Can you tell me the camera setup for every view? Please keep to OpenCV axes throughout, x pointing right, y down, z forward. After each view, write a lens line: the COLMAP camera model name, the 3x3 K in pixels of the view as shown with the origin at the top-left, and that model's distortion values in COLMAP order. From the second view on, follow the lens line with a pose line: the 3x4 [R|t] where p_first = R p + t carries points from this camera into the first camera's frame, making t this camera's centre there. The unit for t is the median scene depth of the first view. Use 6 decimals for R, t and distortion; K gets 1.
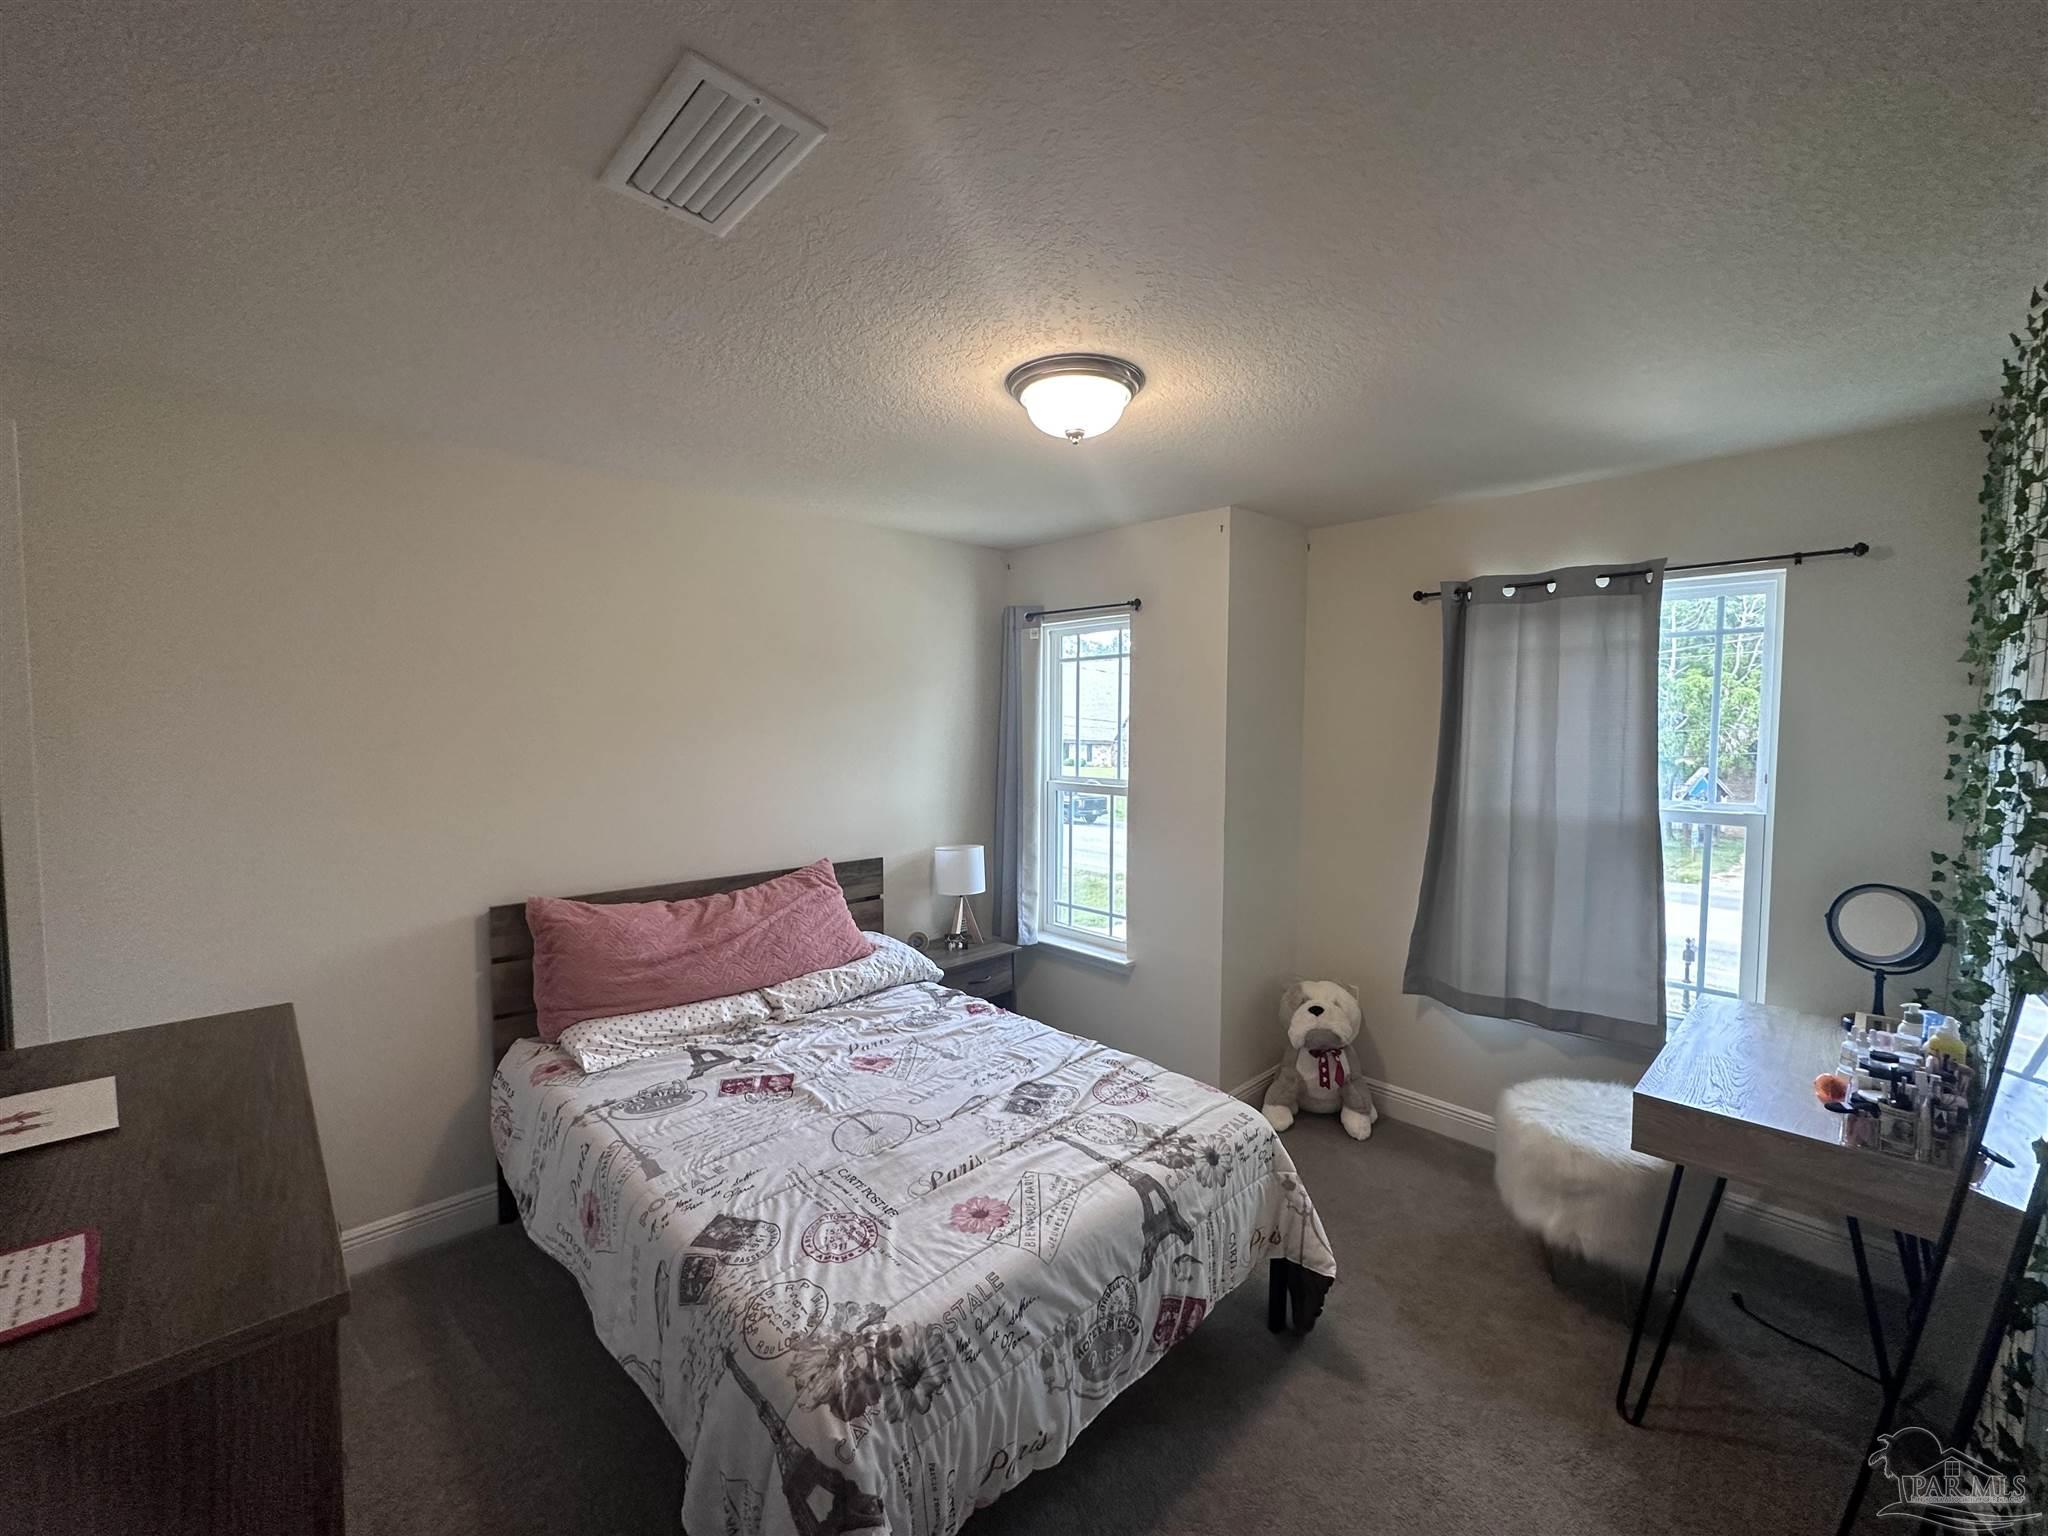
lens RADIAL K [[827.7, 0, 1024.0], [0, 827.7, 768.0], [0, 0, 1]] dist [-0.003869, -0.000128]
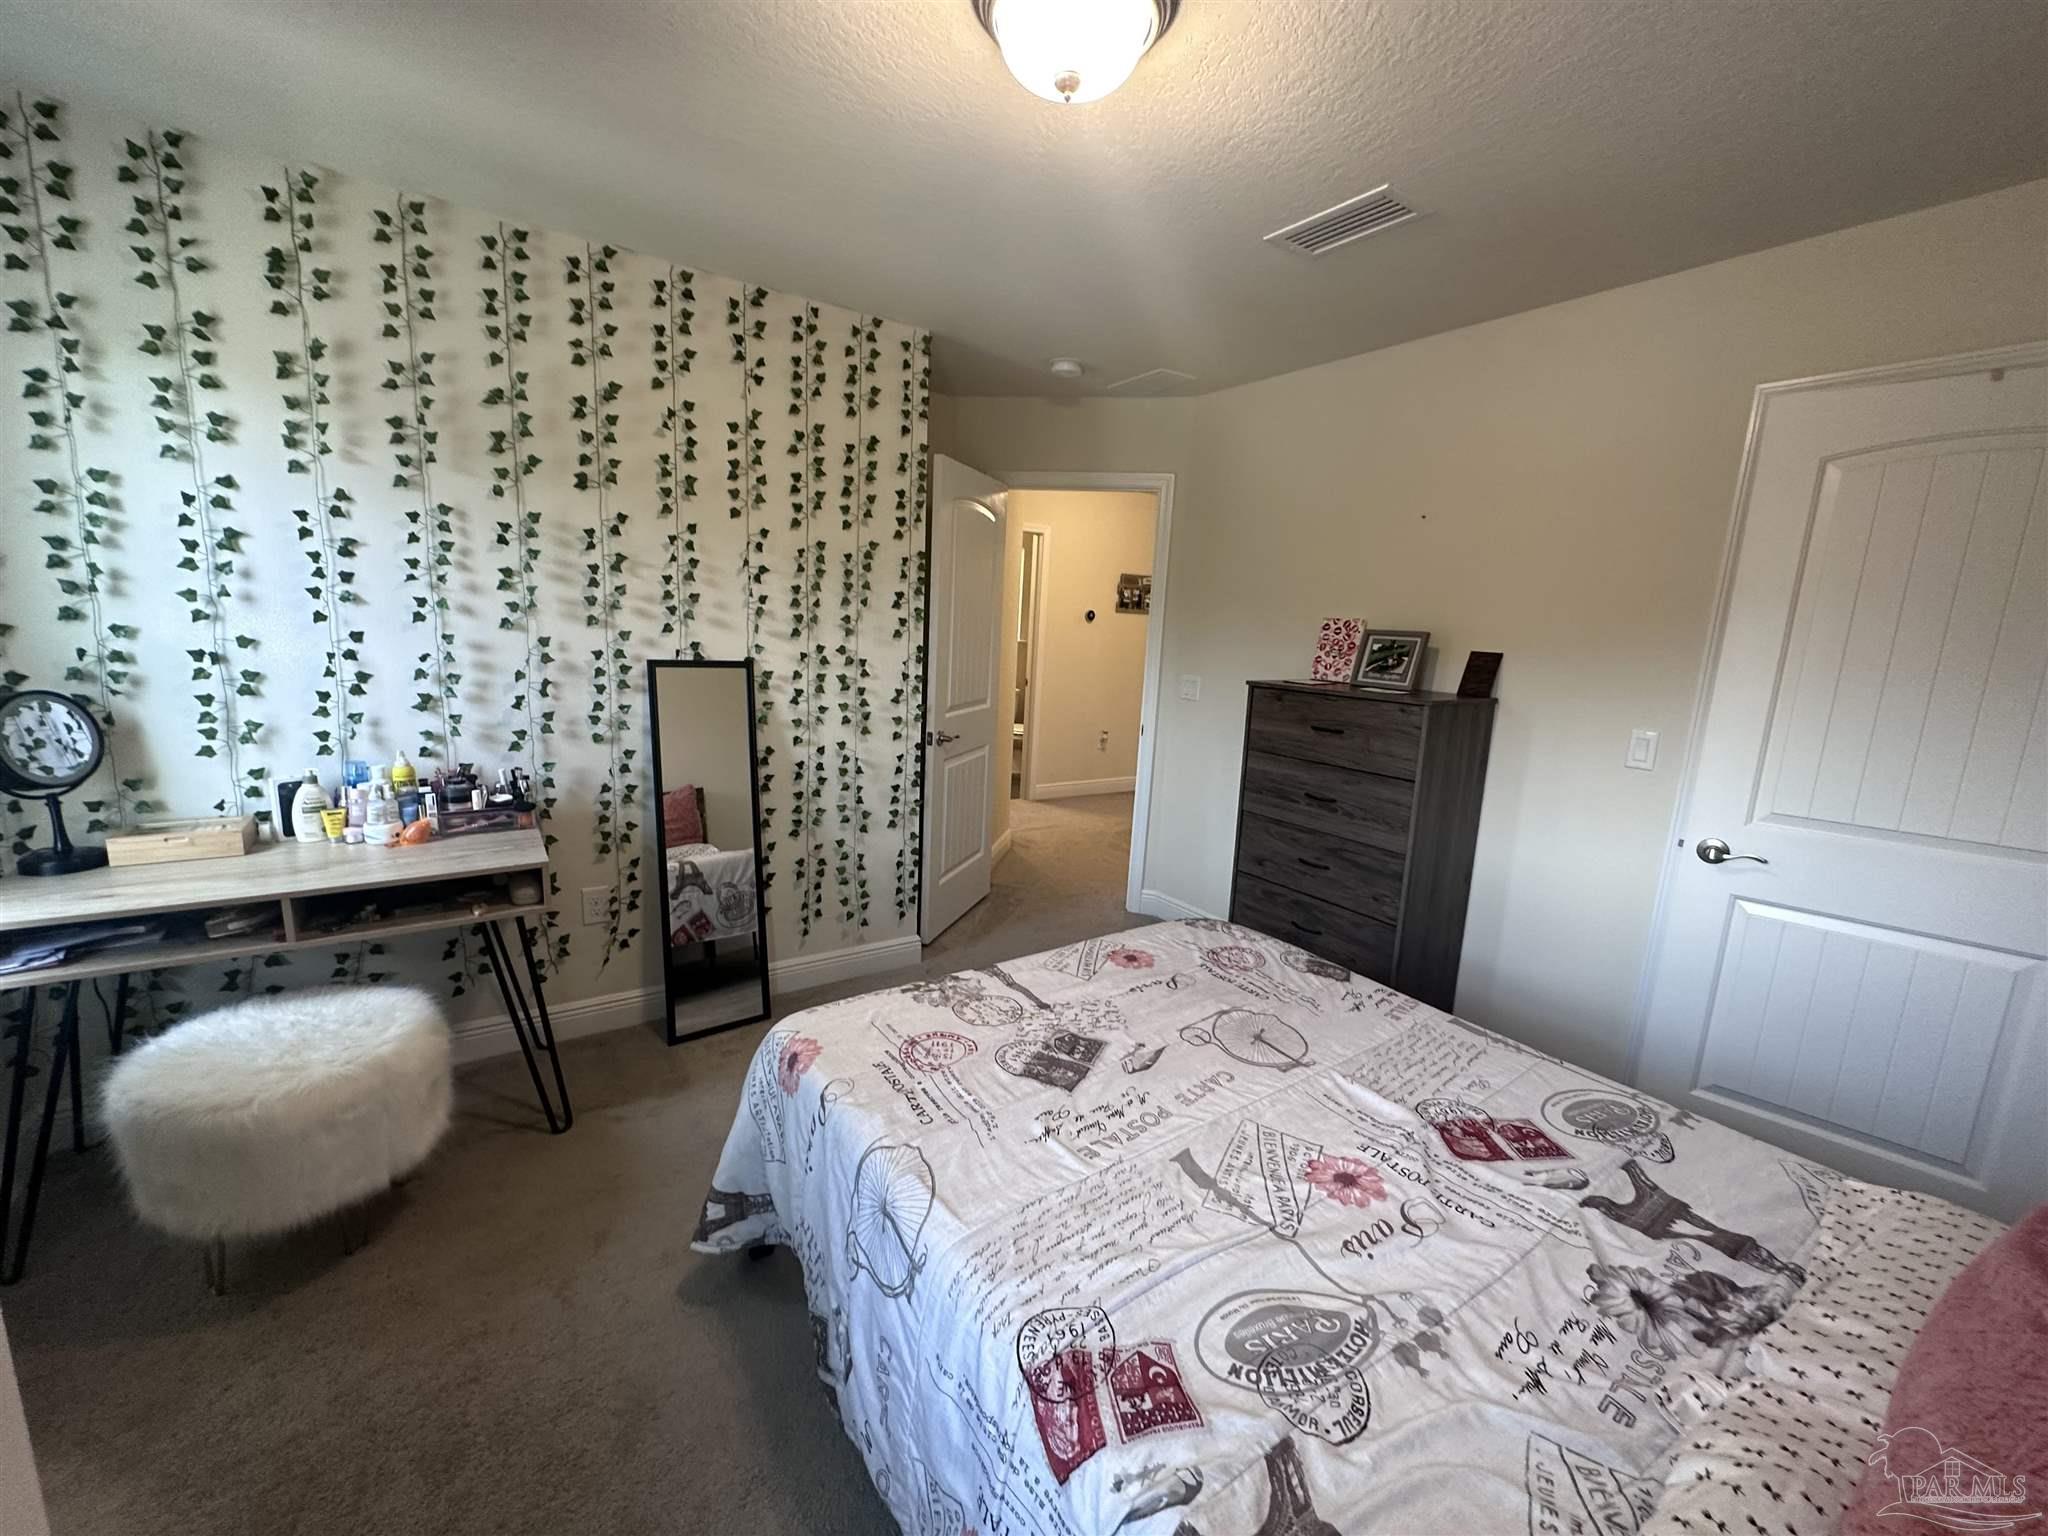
lens RADIAL K [[827.7, 0, 1024.0], [0, 827.7, 768.0], [0, 0, 1]] dist [-0.003869, -0.000128]
pose [[-0.984815, -0.077184, 0.155507, -0.050284], [-0.039475, 0.971827, 0.232365, -0.018103], [-0.169061, 0.222698, -0.960117, 1.645516]]
